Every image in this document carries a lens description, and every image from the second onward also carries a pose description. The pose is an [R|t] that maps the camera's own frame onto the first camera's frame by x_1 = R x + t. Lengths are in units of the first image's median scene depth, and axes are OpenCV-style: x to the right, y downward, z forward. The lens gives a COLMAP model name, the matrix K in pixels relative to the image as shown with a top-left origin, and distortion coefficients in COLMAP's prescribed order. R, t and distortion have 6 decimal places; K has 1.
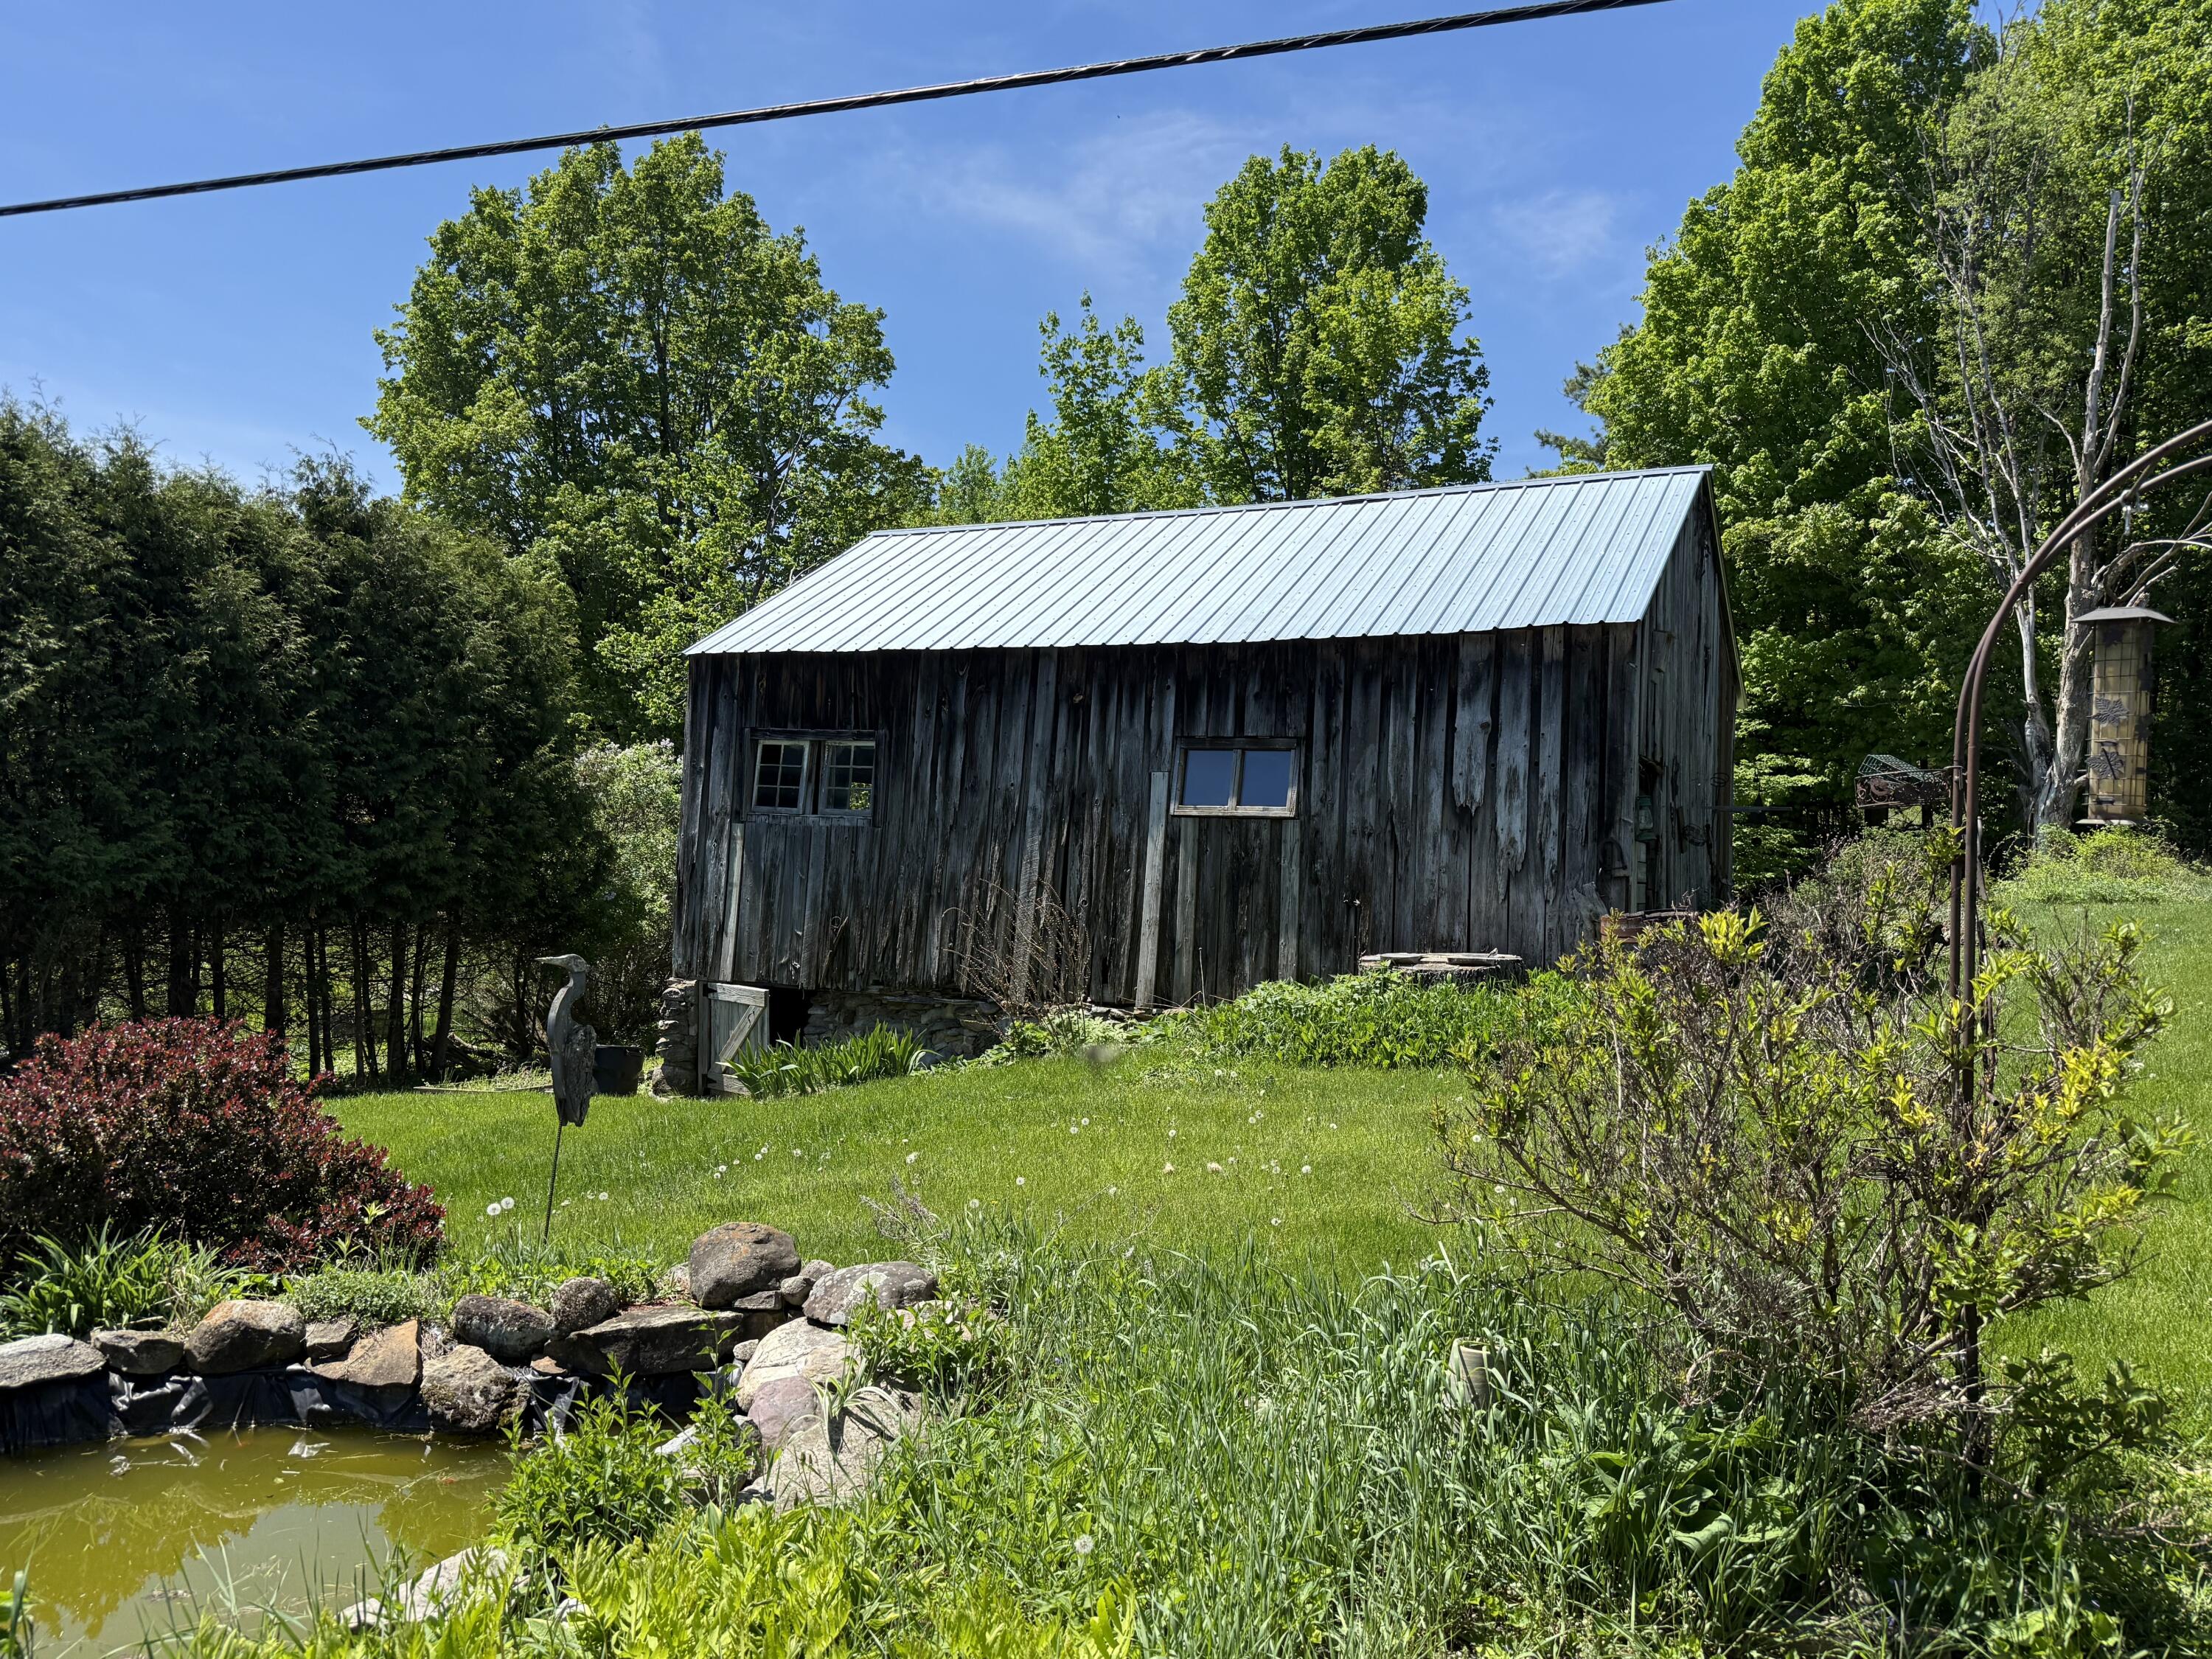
lens RADIAL K [[1637.5, 0, 1106.0], [0, 1637.5, 829.5], [0, 0, 1]] dist [0.102630, -0.123260]
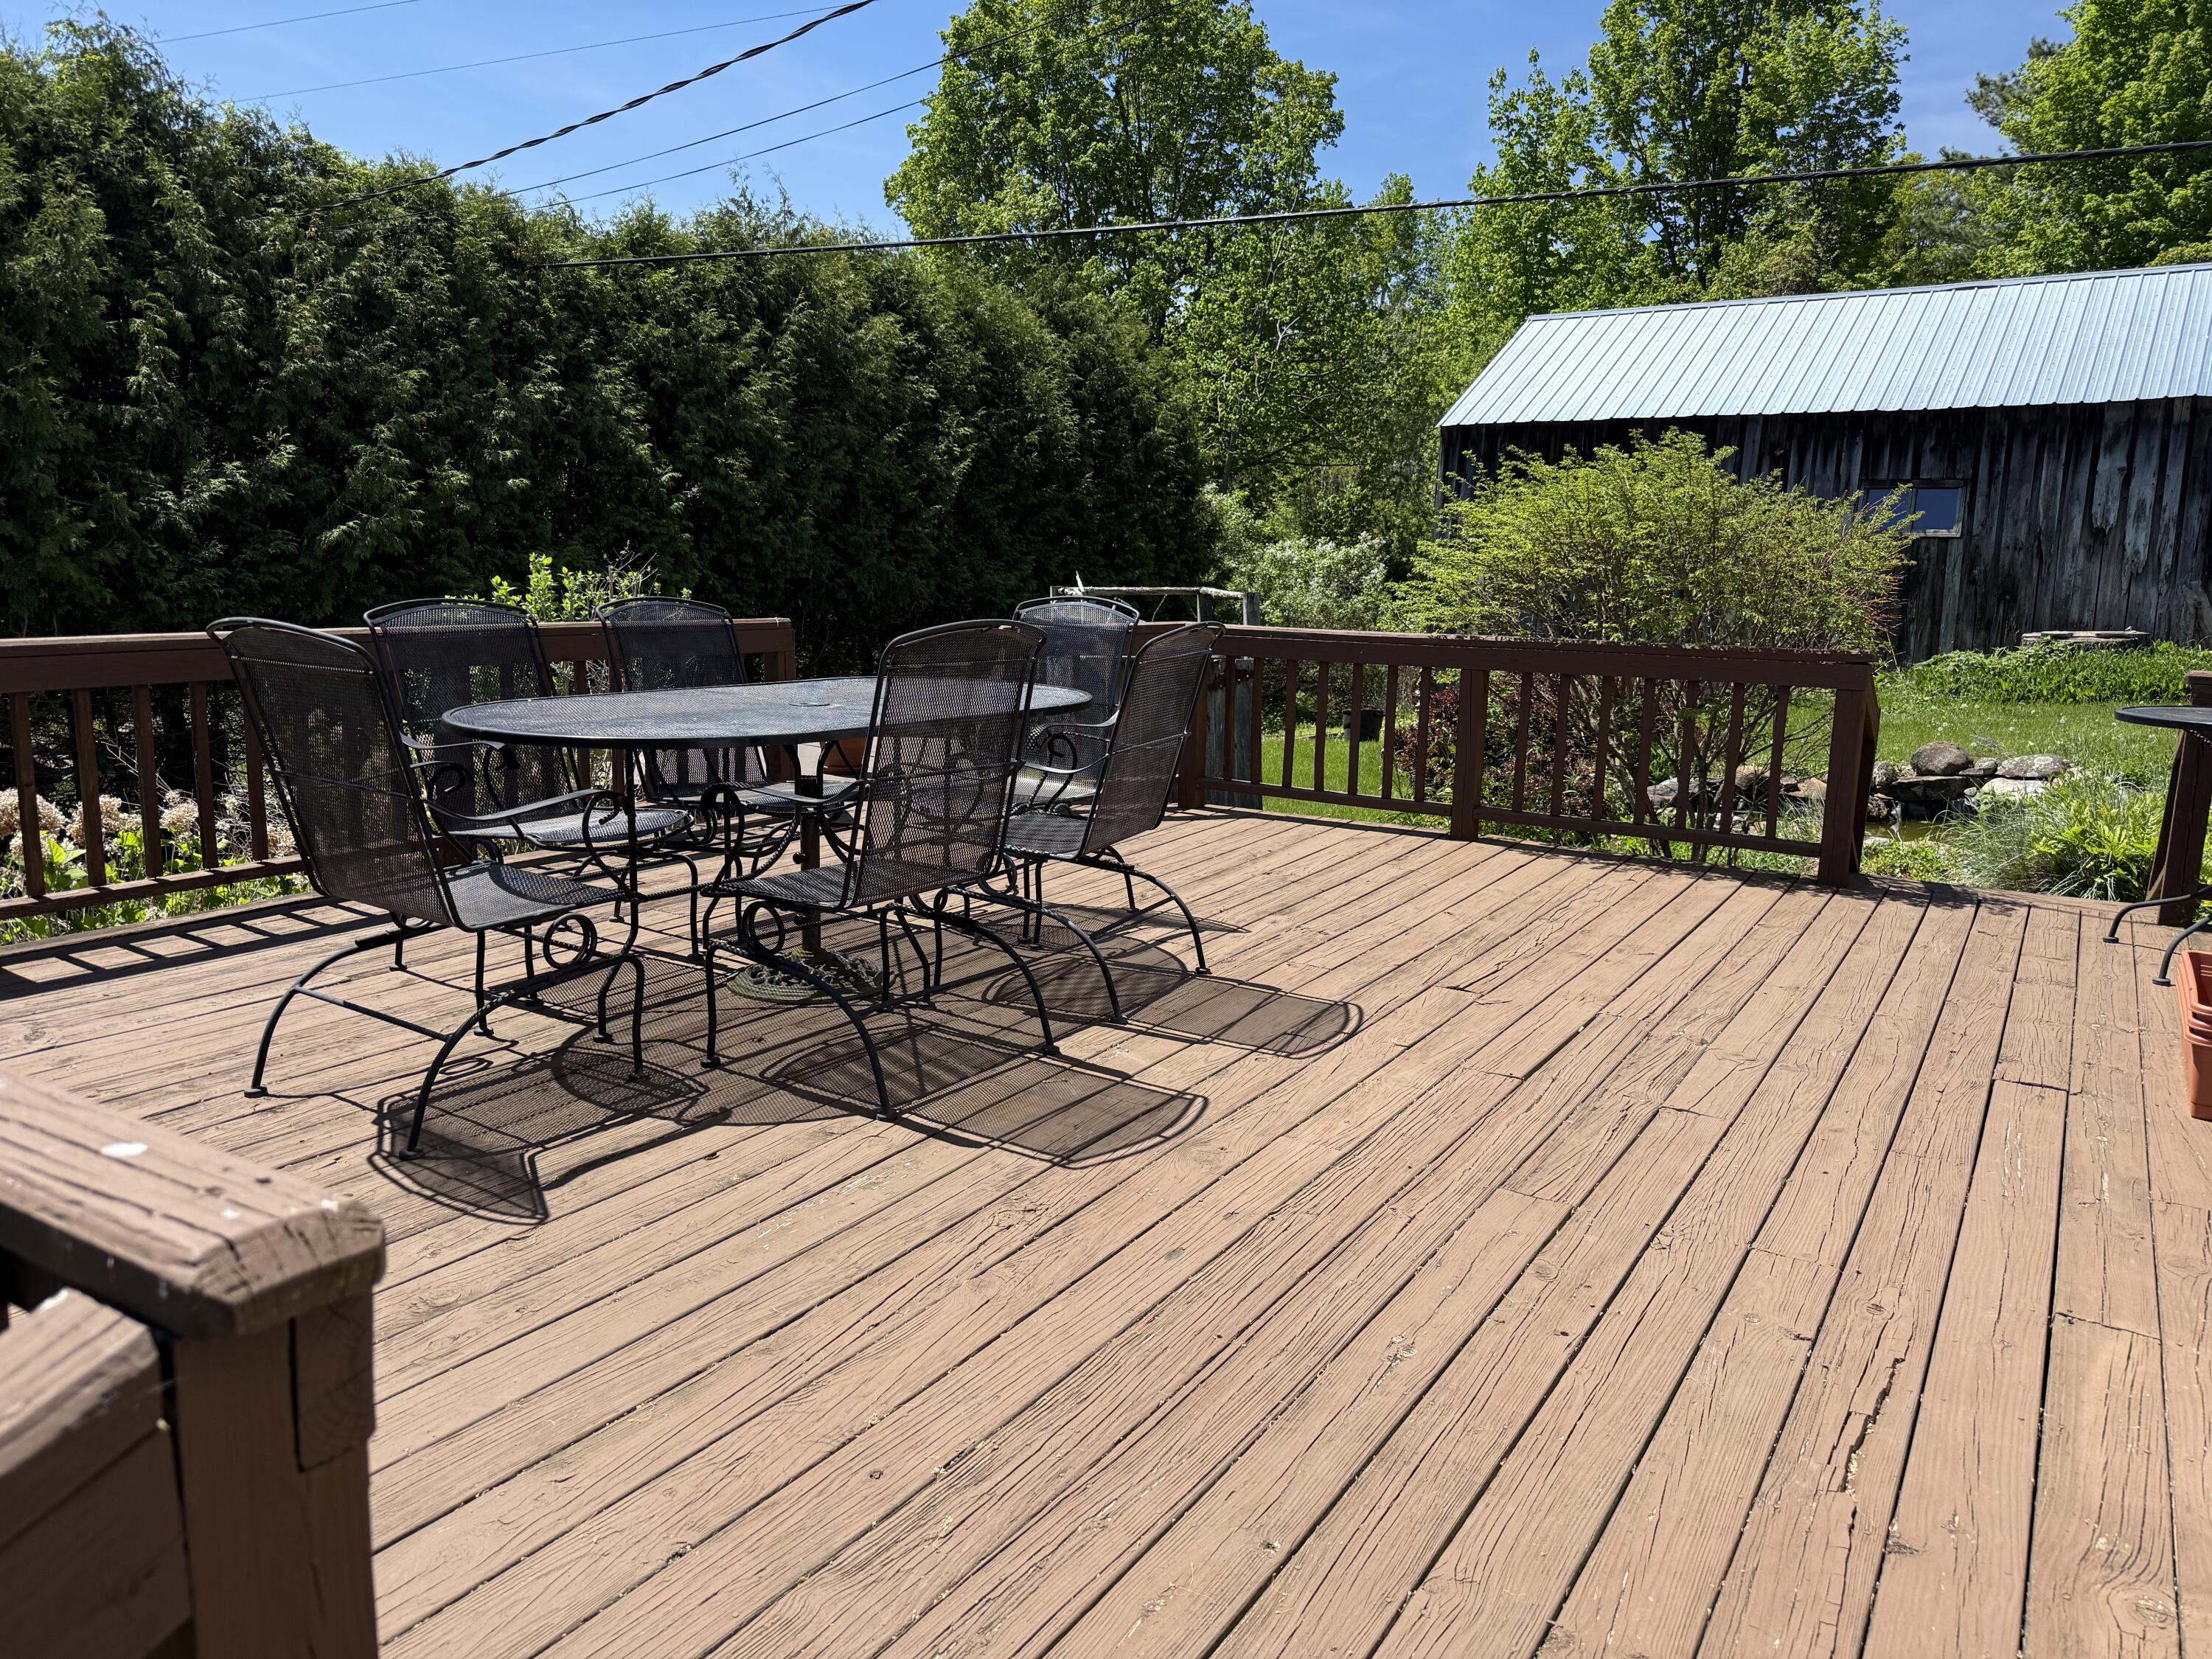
lens RADIAL K [[1614.0, 0, 1078.8], [0, 1614.0, 832.5], [0, 0, 1]] dist [-0.000459, -0.006826]
pose [[0.987583, 0.012825, -0.156576, -0.352074], [0.014344, 0.985139, 0.171161, -0.004661], [0.156444, -0.171281, 0.972722, -0.436304]]
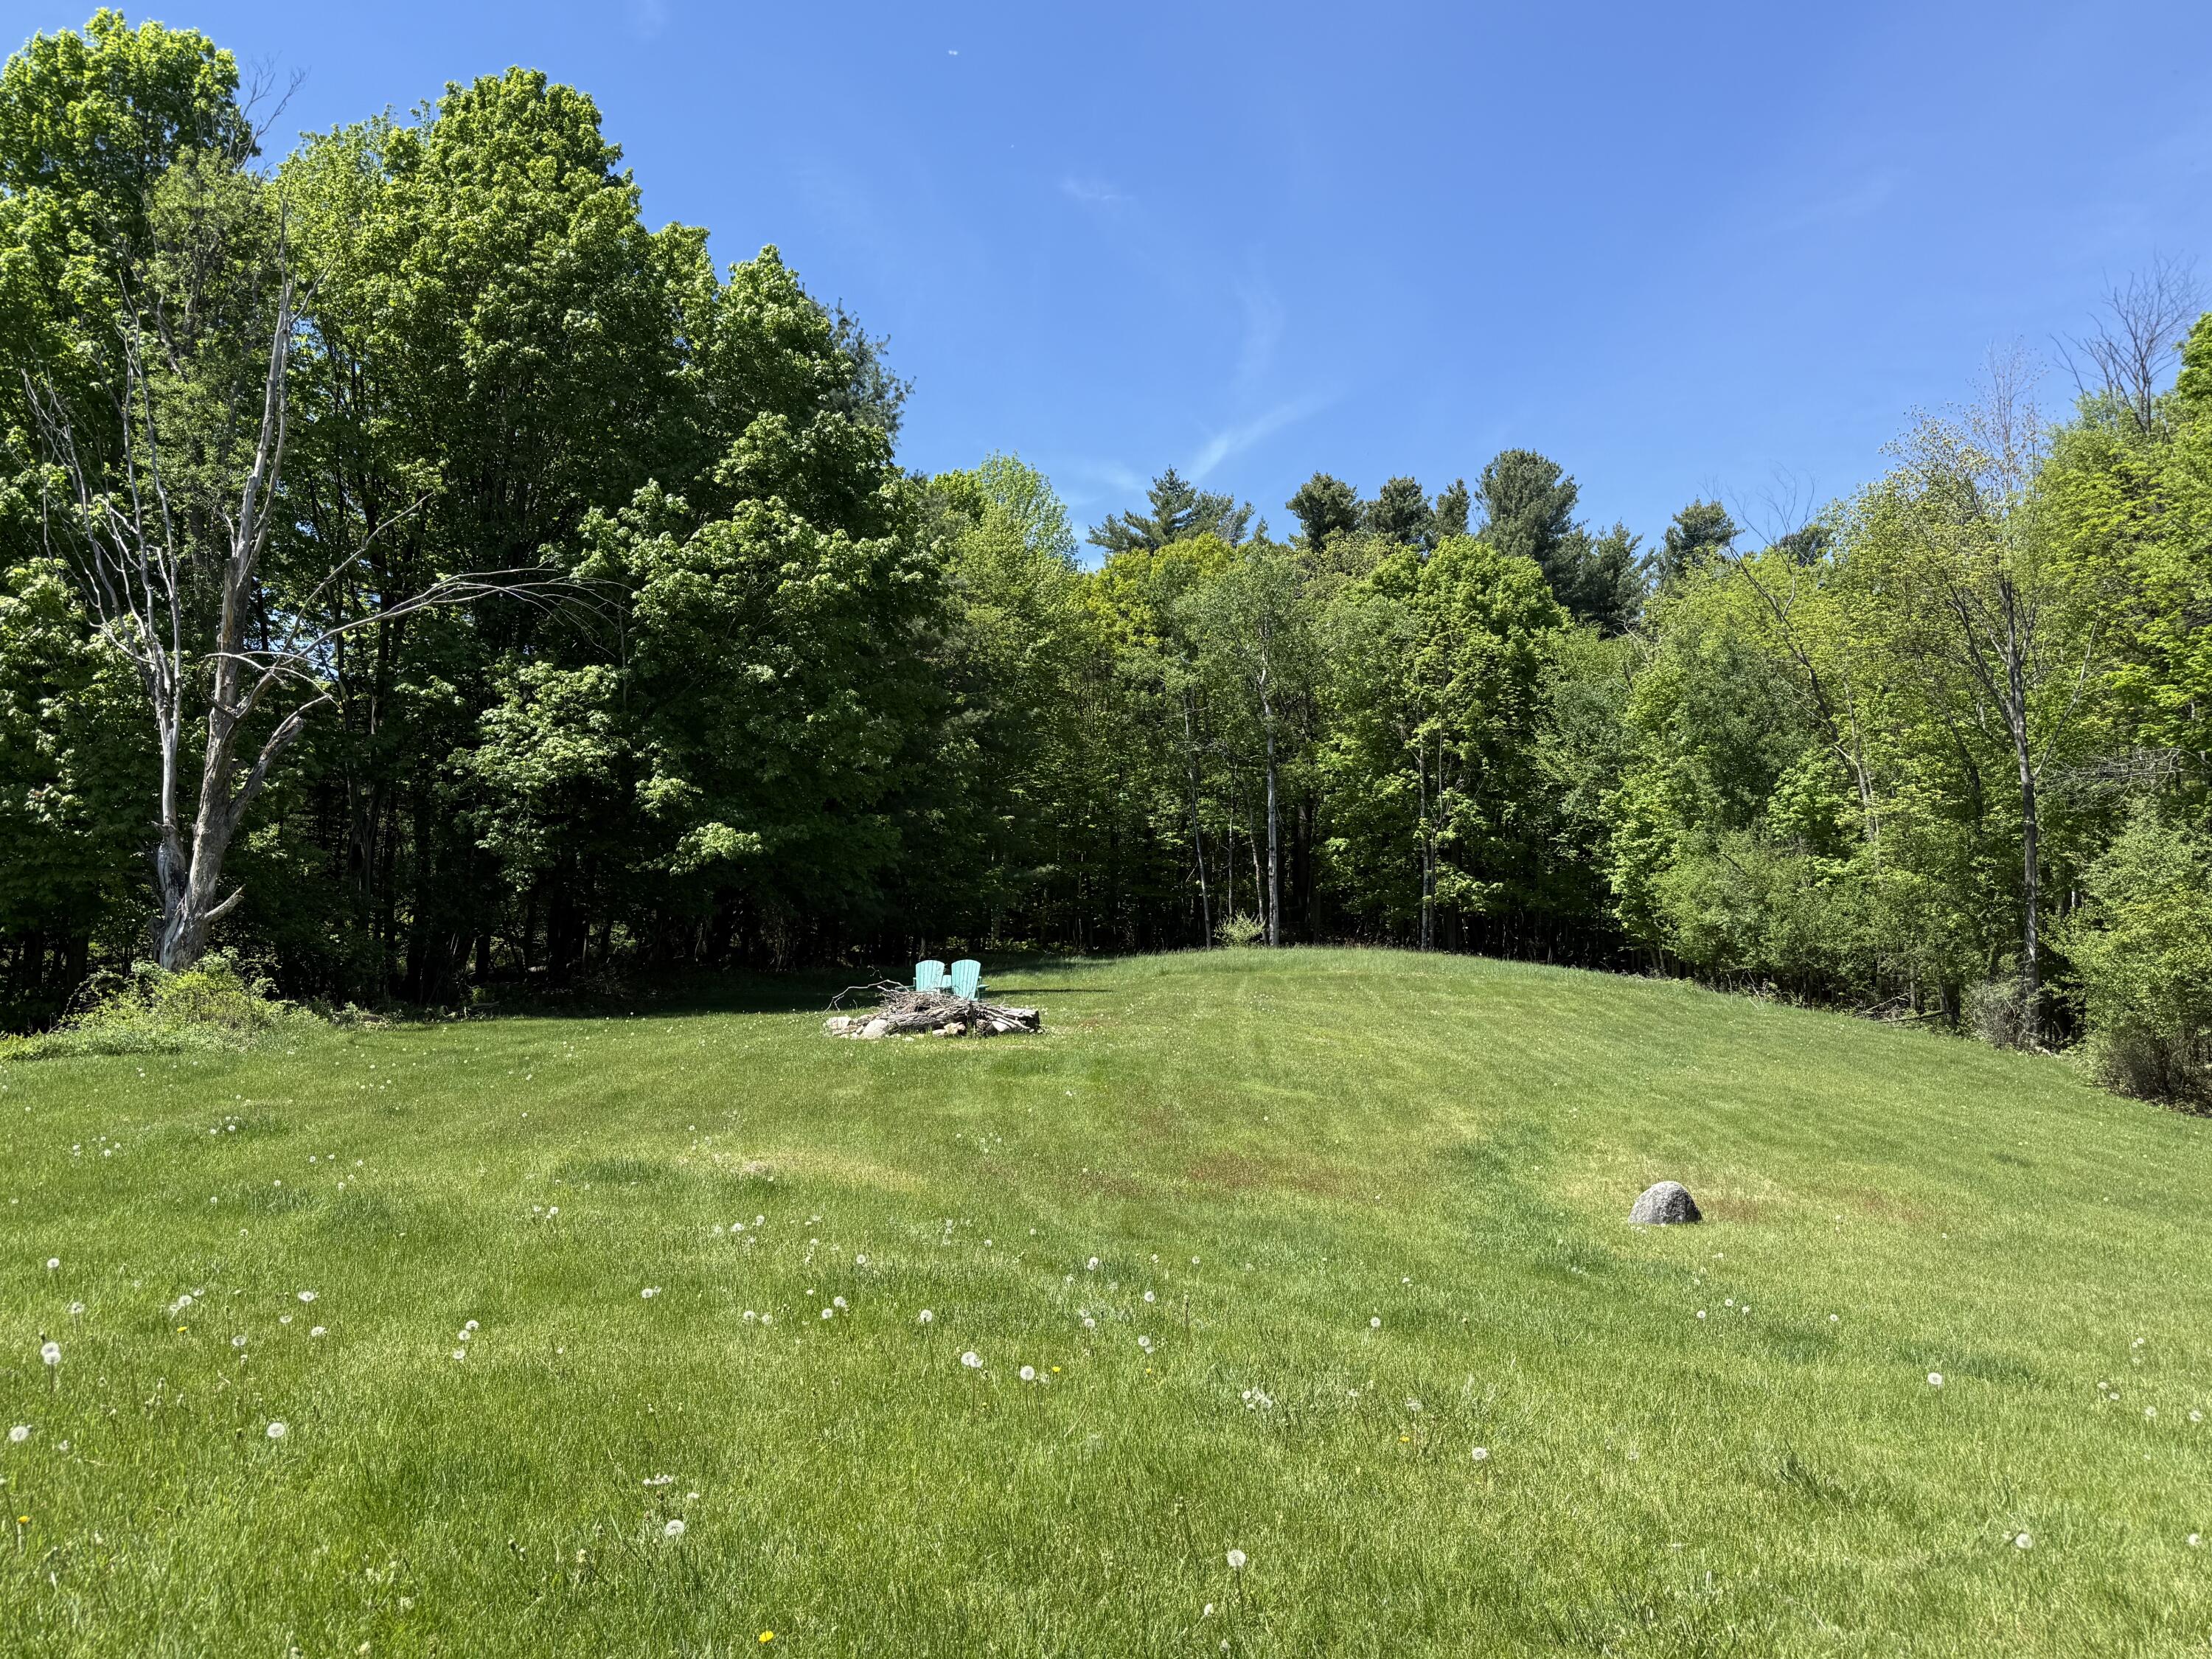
lens RADIAL K [[1641.4, 0, 1065.4], [0, 1641.4, 828.7], [0, 0, 1]] dist [0.062627, -0.006723]
pose [[0.710446, 0.069499, 0.700311, 0.557700], [-0.011957, 0.996160, -0.086729, -0.004574], [-0.703650, 0.053242, 0.708549, 0.047672]]
